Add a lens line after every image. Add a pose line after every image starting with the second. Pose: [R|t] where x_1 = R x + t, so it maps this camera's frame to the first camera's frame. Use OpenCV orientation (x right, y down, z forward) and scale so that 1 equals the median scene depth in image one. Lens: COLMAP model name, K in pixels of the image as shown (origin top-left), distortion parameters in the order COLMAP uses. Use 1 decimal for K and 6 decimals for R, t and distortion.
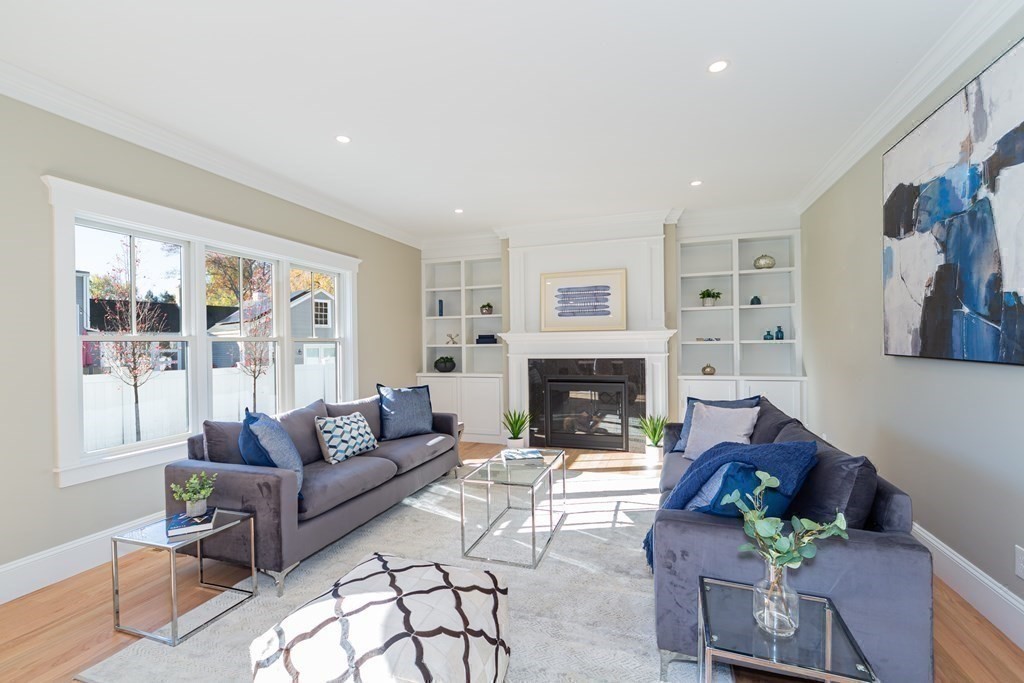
lens RADIAL K [[445.5, 0, 514.9], [0, 445.5, 344.7], [0, 0, 1]] dist [-0.013029, 0.000069]
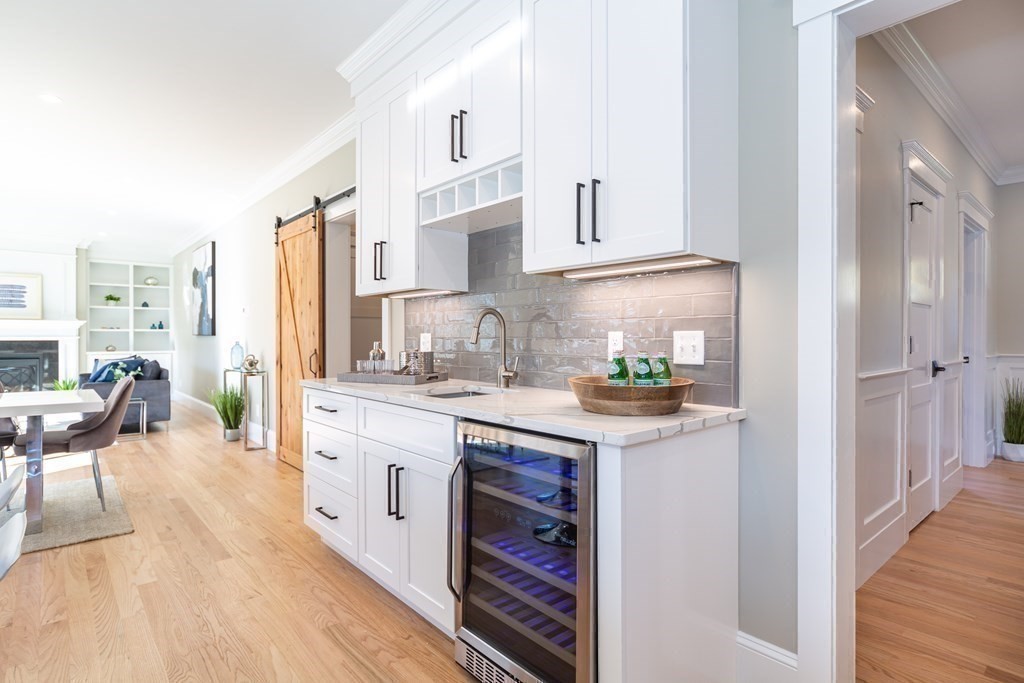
lens RADIAL K [[534.5, 0, 510.7], [0, 534.5, 338.2], [0, 0, 1]] dist [-0.001676, 0.001162]
pose [[0.508037, 0.008800, 0.861290, -0.438765], [-0.007822, 0.999954, -0.005603, 0.022268], [-0.861300, -0.003890, 0.508082, -1.095708]]
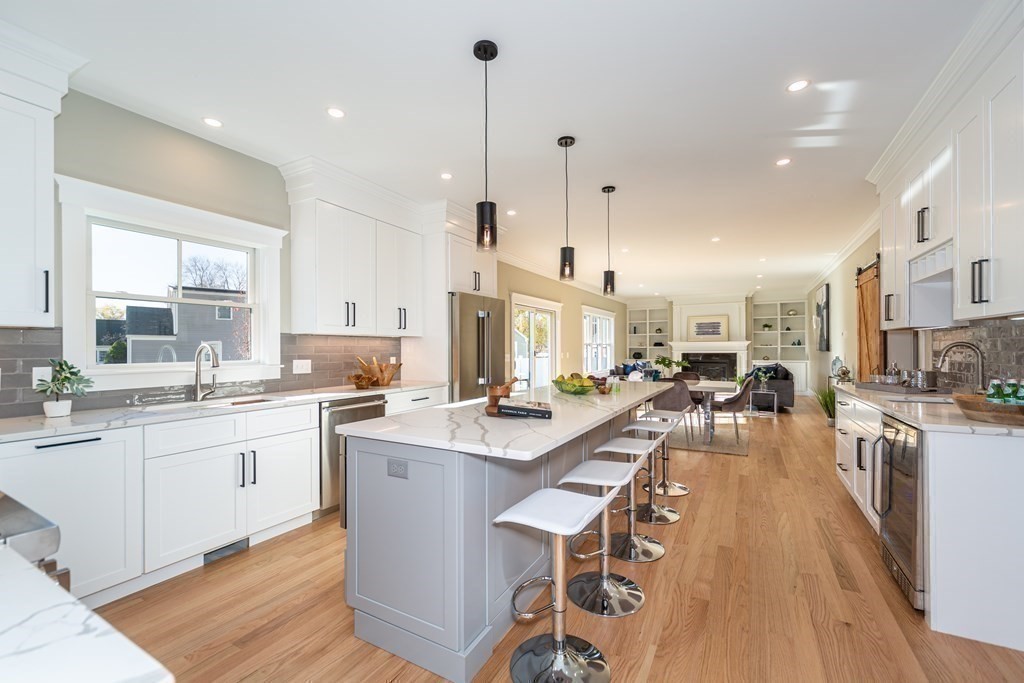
lens RADIAL K [[417.4, 0, 509.9], [0, 417.4, 348.1], [0, 0, 1]] dist [0.009372, -0.000123]
pose [[0.981370, 0.006126, -0.192028, -0.472883], [-0.005347, 0.999975, 0.004575, 0.001018], [0.192051, -0.003463, 0.981379, -1.446033]]
